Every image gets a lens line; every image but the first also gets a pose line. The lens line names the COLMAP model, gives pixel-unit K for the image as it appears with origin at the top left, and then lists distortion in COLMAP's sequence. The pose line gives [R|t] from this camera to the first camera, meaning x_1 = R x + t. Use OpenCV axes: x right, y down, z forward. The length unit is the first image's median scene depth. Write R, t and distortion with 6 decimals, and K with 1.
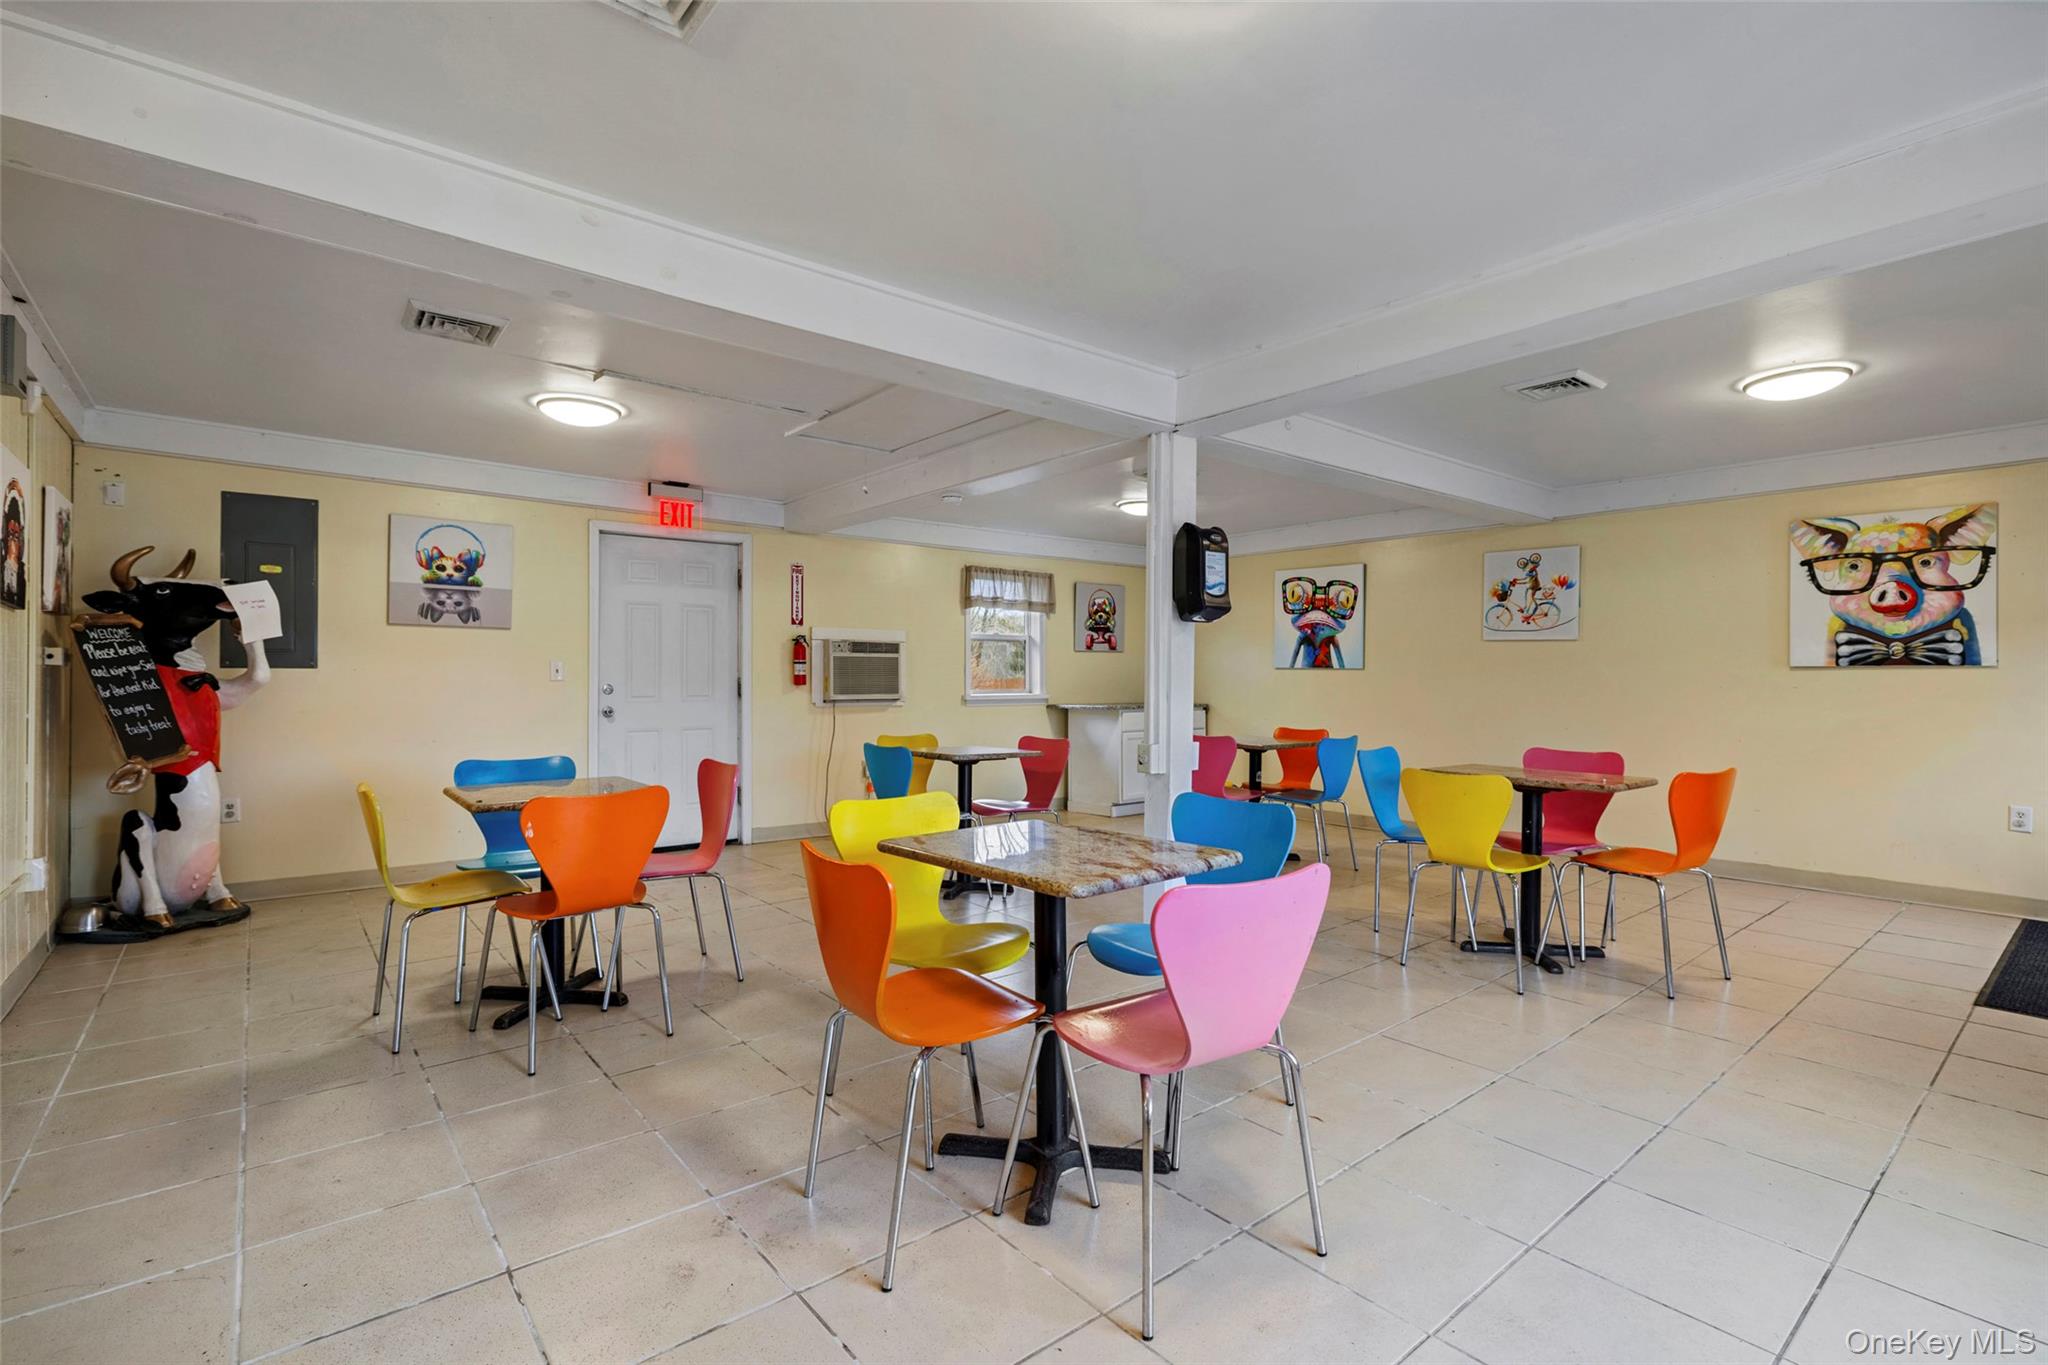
lens RADIAL K [[999.6, 0, 984.8], [0, 999.6, 664.9], [0, 0, 1]] dist [-0.007119, 0.003266]
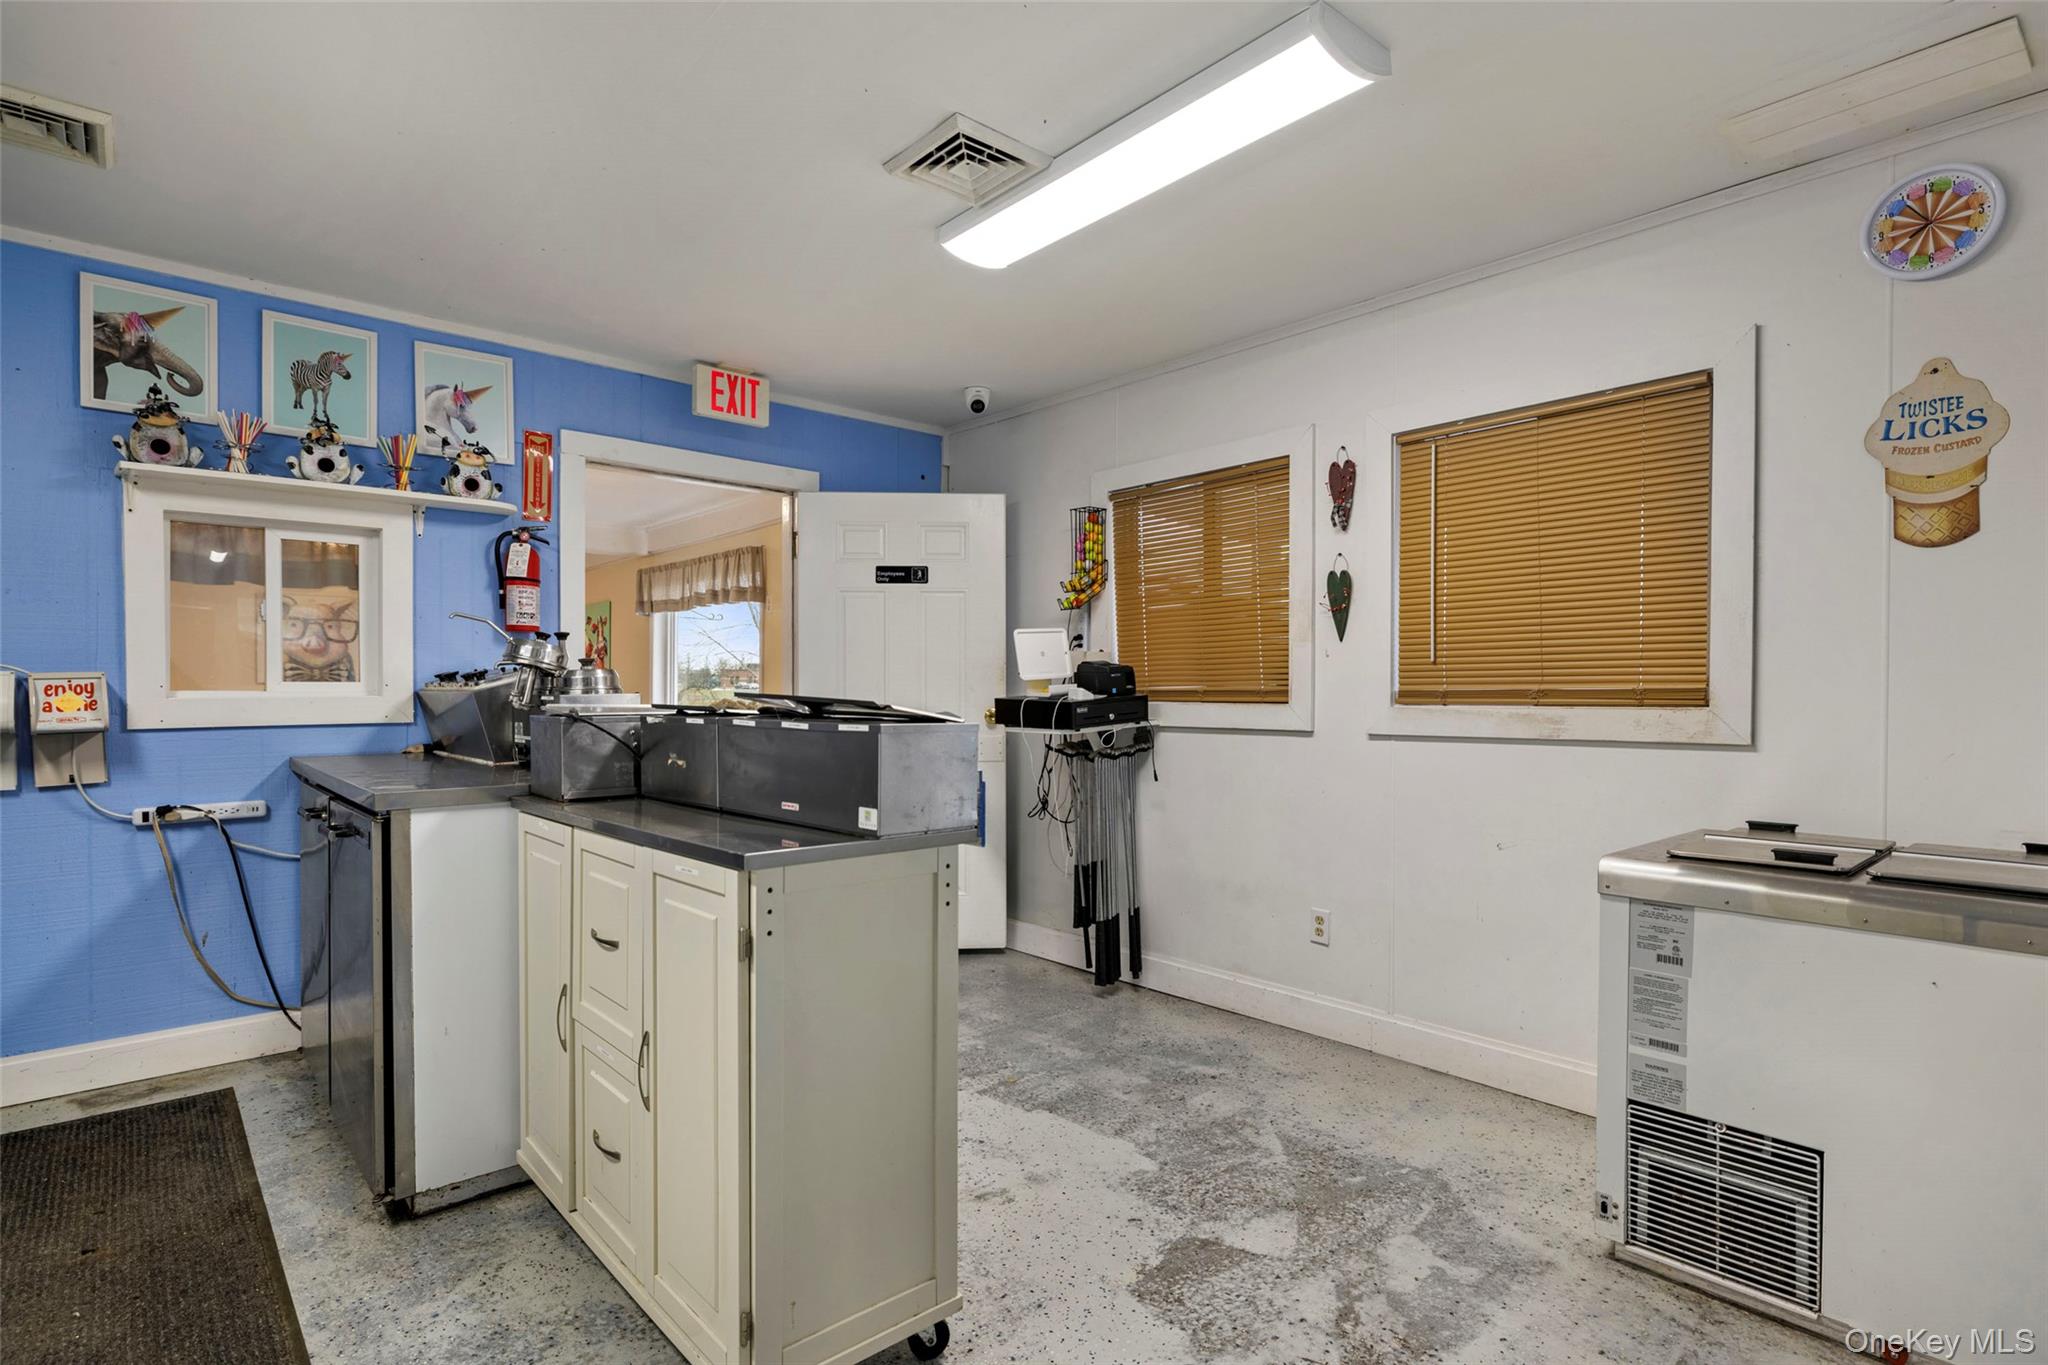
lens RADIAL K [[1010.9, 0, 1025.7], [0, 1010.9, 703.8], [0, 0, 1]] dist [-0.008611, 0.002592]
pose [[-0.040597, -0.017407, 0.999024, -0.873120], [-0.014361, 0.999755, 0.016836, -0.008486], [-0.999072, -0.013663, -0.040837, -0.192262]]
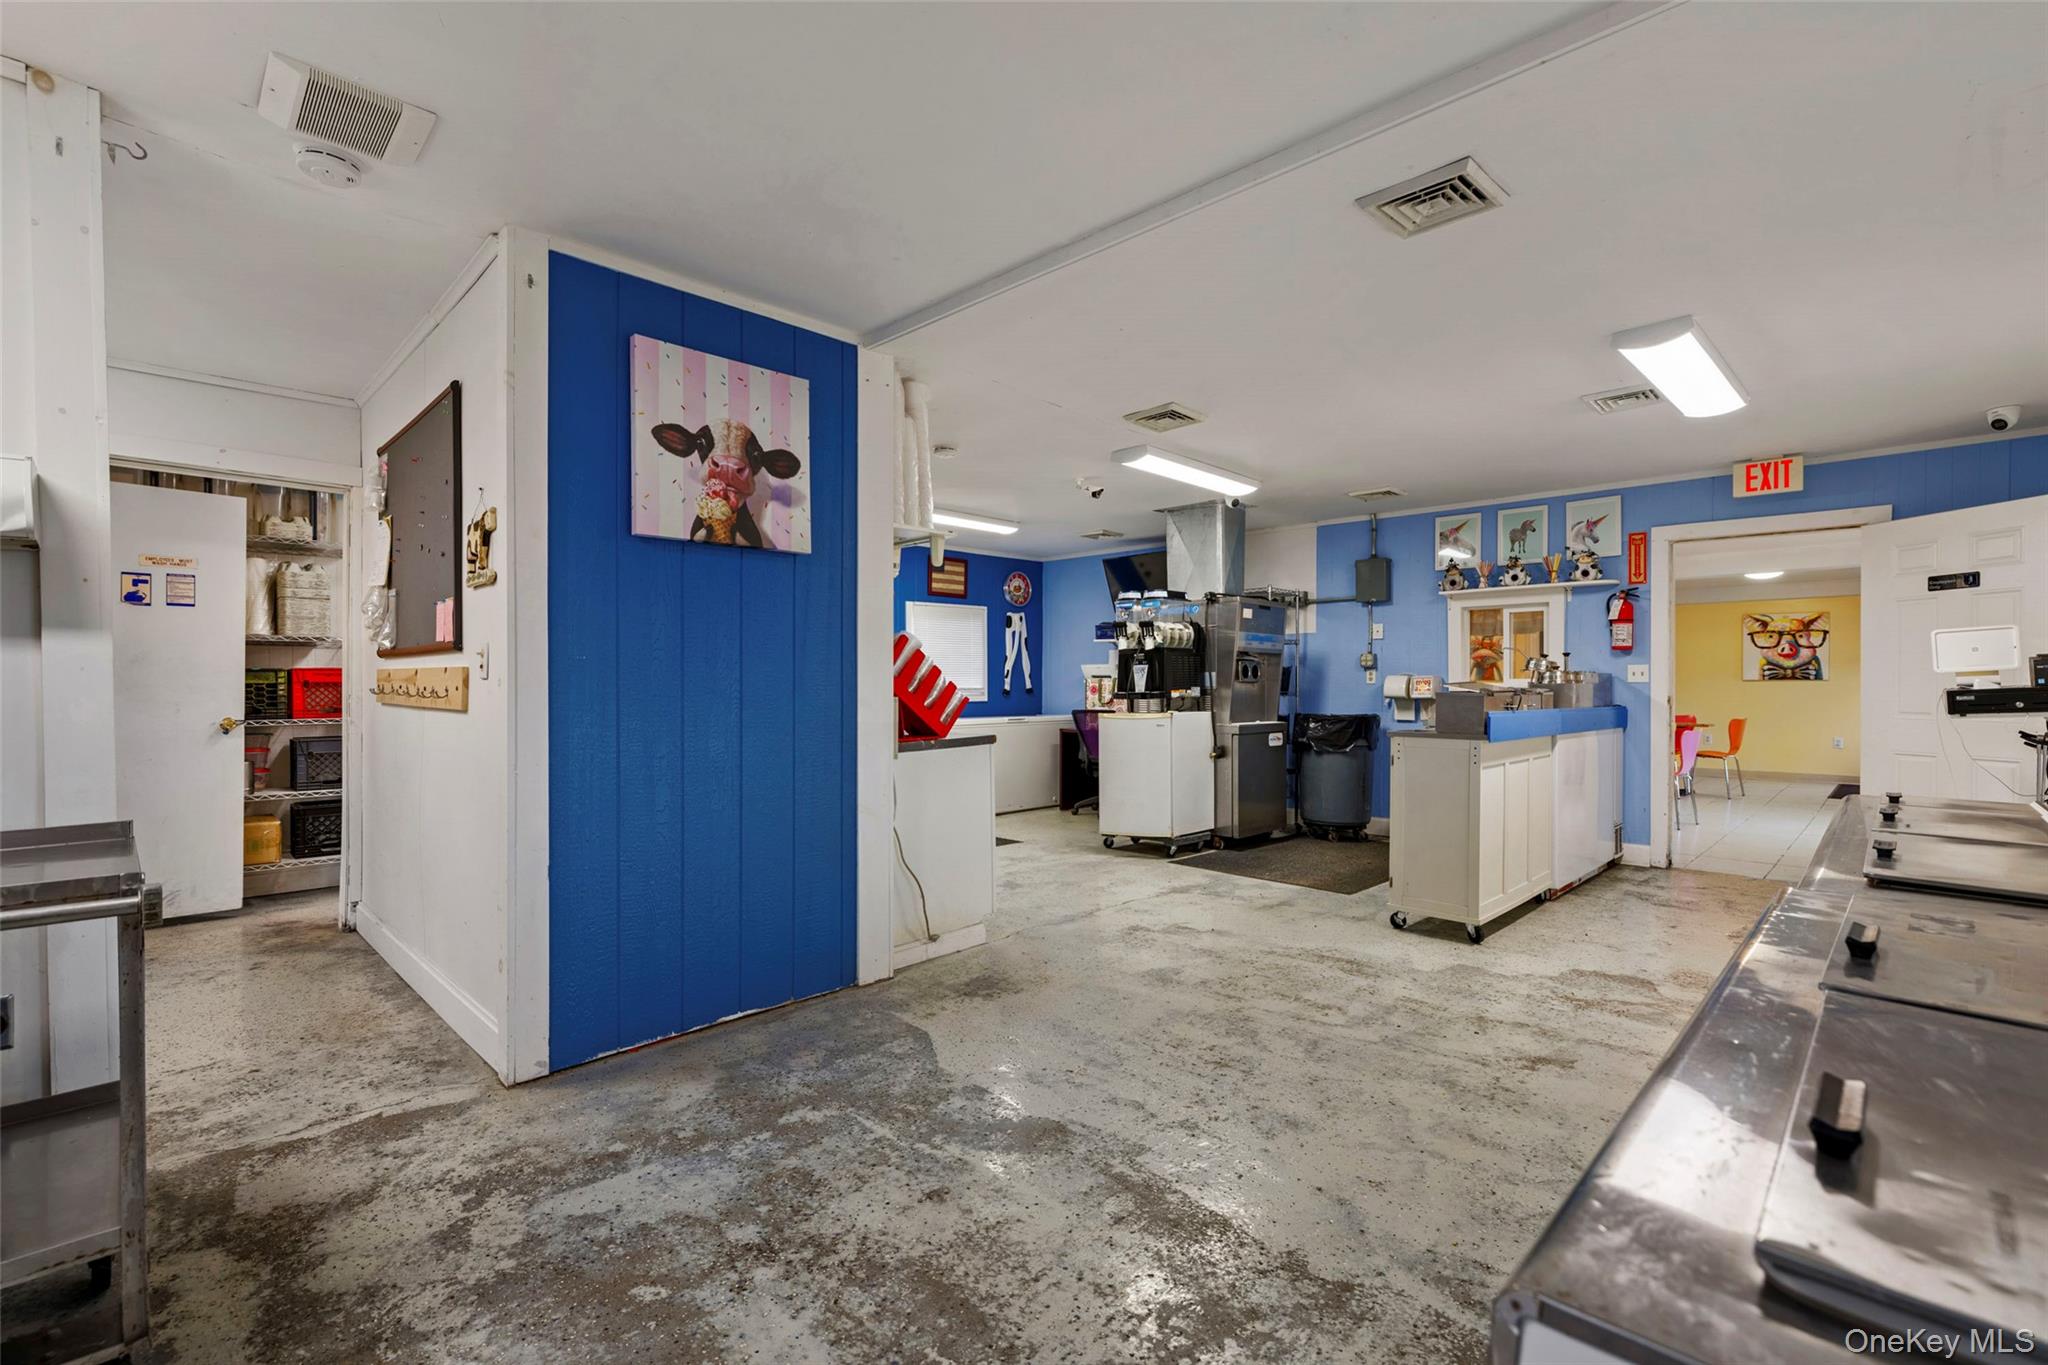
lens RADIAL K [[912.4, 0, 1023.9], [0, 912.4, 683.2], [0, 0, 1]] dist [-0.002800, 0.000705]
pose [[0.994781, -0.000485, 0.102035, -0.991363], [-0.000655, 0.999938, 0.011137, -0.012153], [-0.102034, -0.011146, 0.994718, -0.860245]]
